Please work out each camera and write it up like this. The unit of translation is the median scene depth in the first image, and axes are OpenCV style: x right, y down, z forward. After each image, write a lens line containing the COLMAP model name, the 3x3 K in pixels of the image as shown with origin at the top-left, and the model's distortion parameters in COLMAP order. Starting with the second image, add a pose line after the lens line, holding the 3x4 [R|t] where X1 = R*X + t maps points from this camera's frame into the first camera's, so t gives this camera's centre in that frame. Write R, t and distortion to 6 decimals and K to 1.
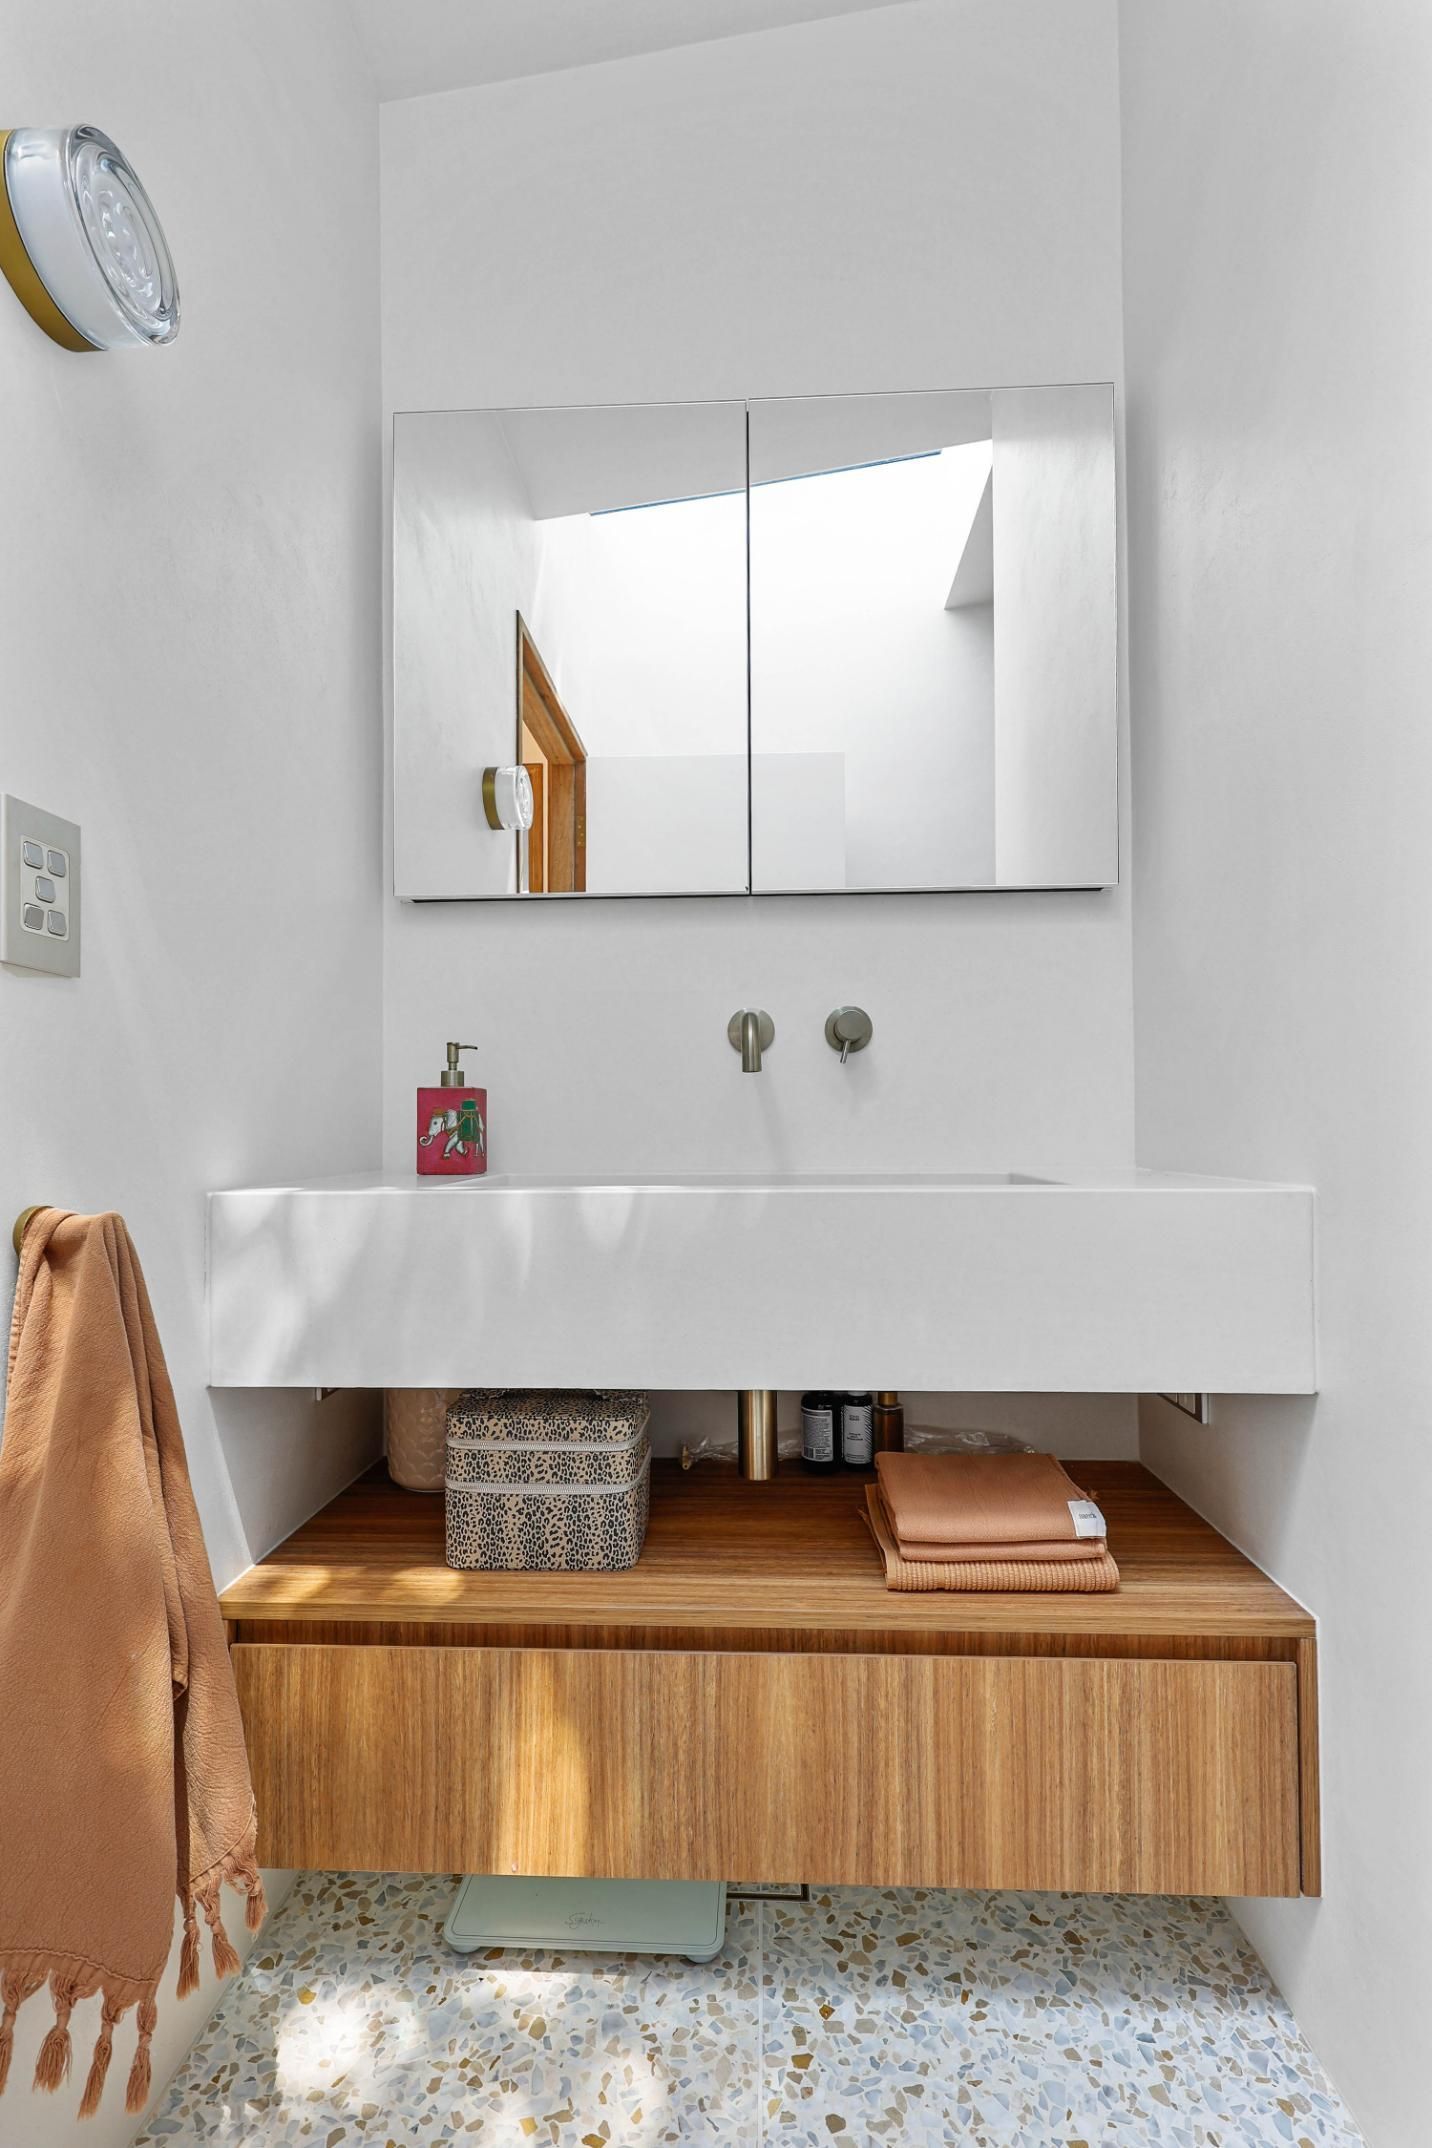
lens RADIAL K [[932.1, 0, 722.6], [0, 932.1, 1113.9], [0, 0, 1]] dist [0.002653, -0.000613]
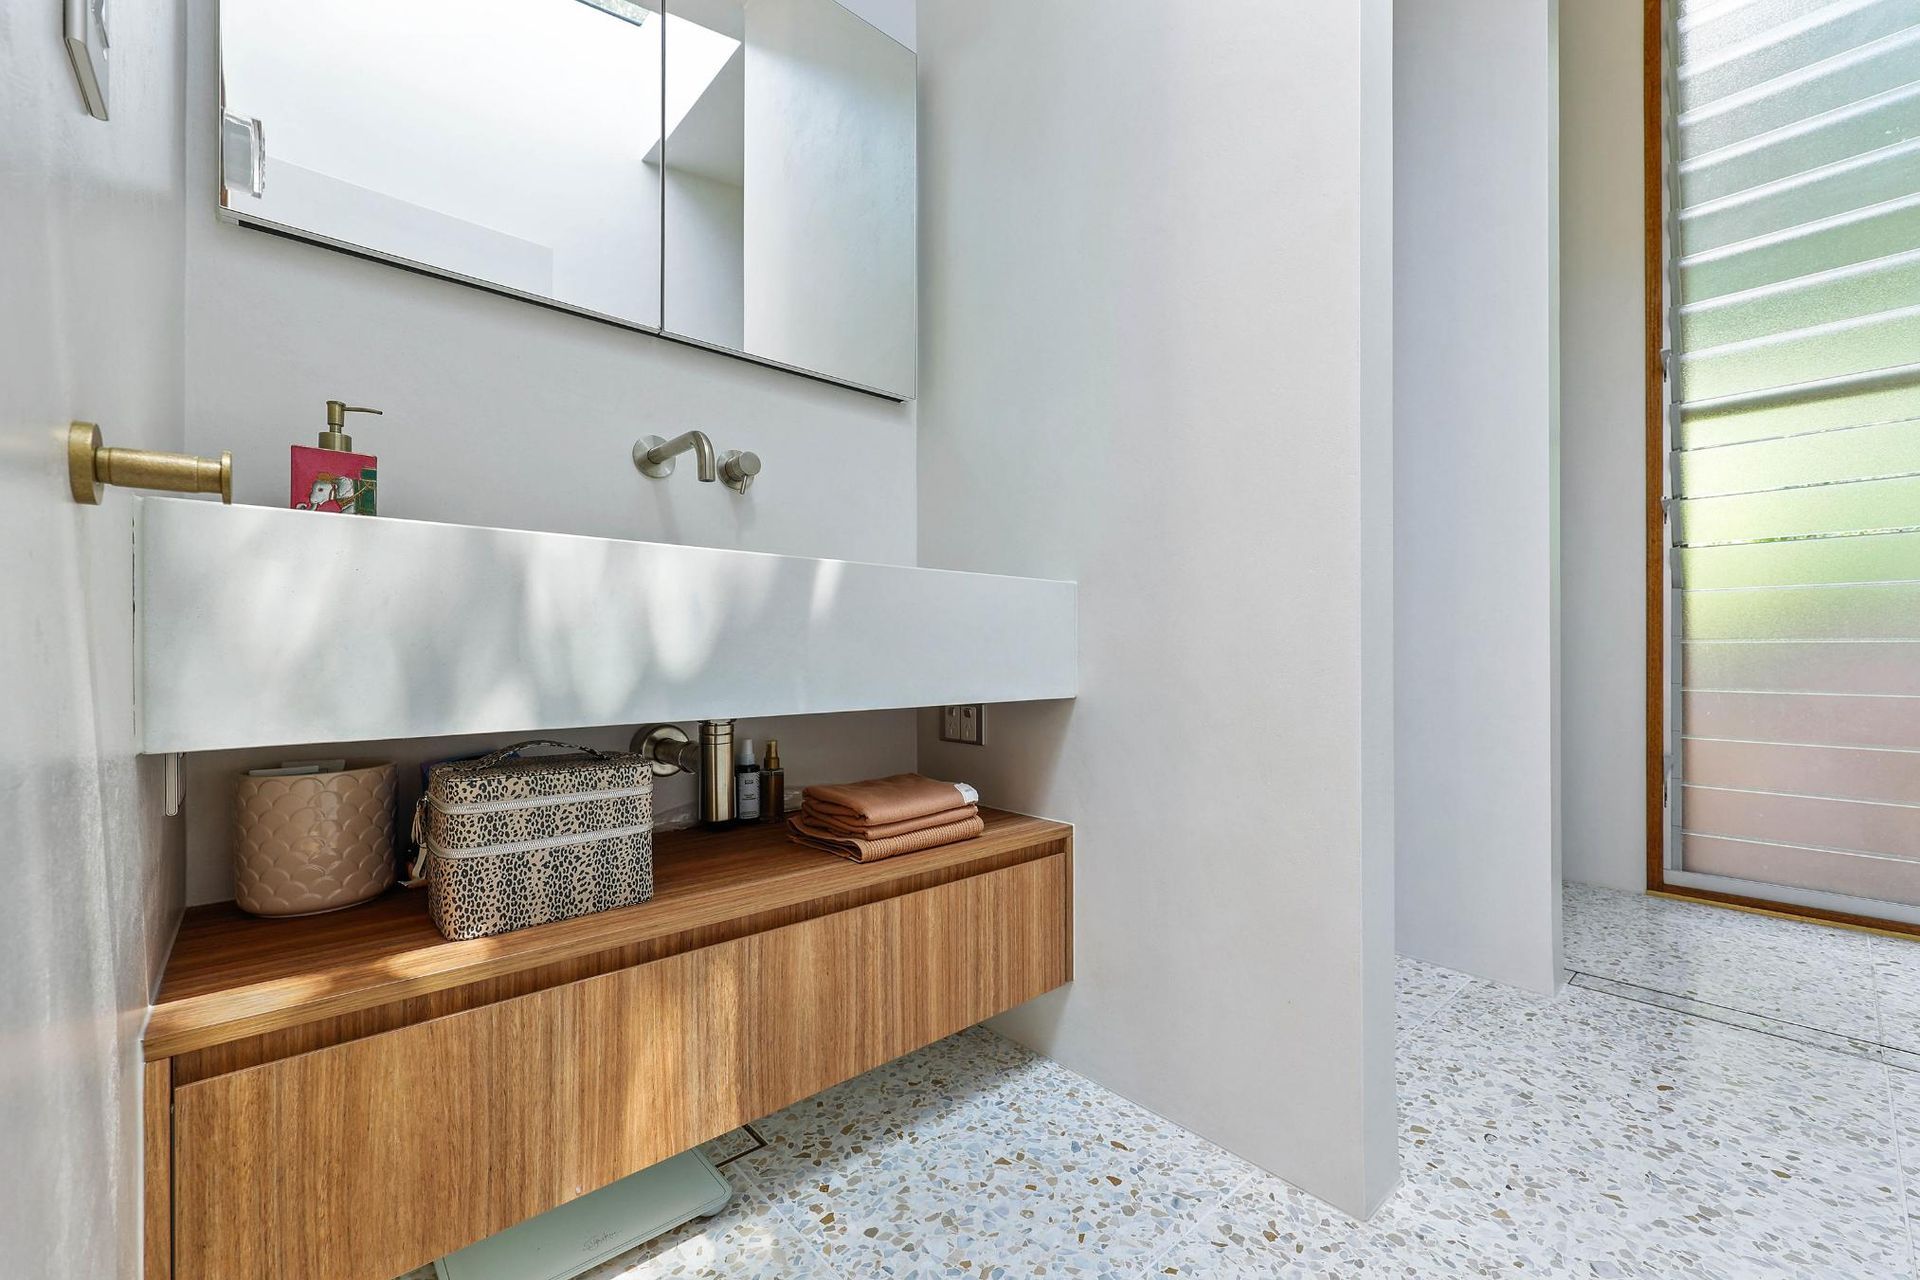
lens RADIAL K [[773.7, 0, 968.4], [0, 773.7, 649.2], [0, 0, 1]] dist [0.000778, 0.000213]
pose [[0.713083, 0.007595, 0.701038, -0.509753], [-0.015712, 0.999863, 0.005149, 0.192805], [-0.700904, -0.014686, 0.713105, 0.092371]]
